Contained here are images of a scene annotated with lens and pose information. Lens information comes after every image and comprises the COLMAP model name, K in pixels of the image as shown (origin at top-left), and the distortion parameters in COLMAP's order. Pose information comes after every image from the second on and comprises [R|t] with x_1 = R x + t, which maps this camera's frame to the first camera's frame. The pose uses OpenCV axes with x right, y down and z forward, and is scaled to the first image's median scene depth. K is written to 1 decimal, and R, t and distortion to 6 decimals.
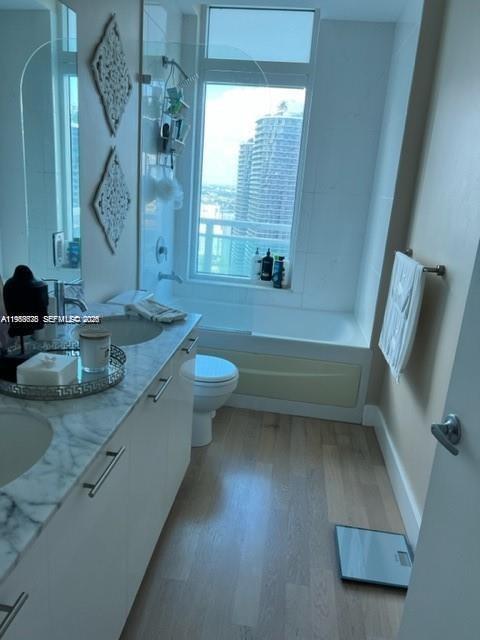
lens RADIAL K [[489.0, 0, 238.5], [0, 489.0, 322.1], [0, 0, 1]] dist [0.036034, -0.004193]
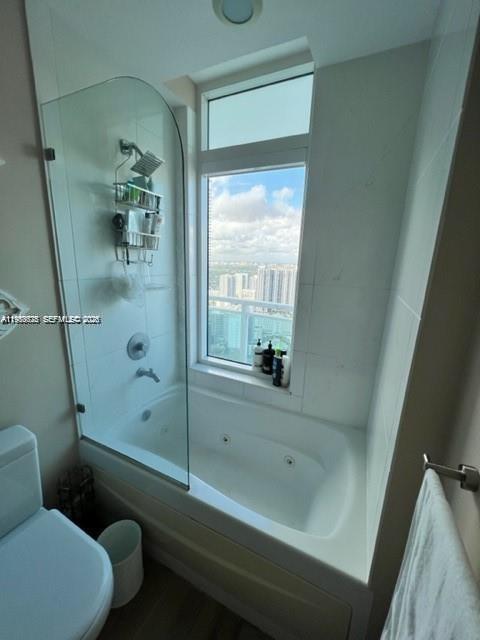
lens RADIAL K [[257.0, 0, 241.2], [0, 257.0, 319.5], [0, 0, 1]] dist [0.000199, 0.000421]
pose [[0.945558, 0.036679, -0.323380, 0.169376], [-0.056876, 0.996961, -0.053226, -0.164385], [0.320445, 0.068721, 0.944771, 0.523063]]
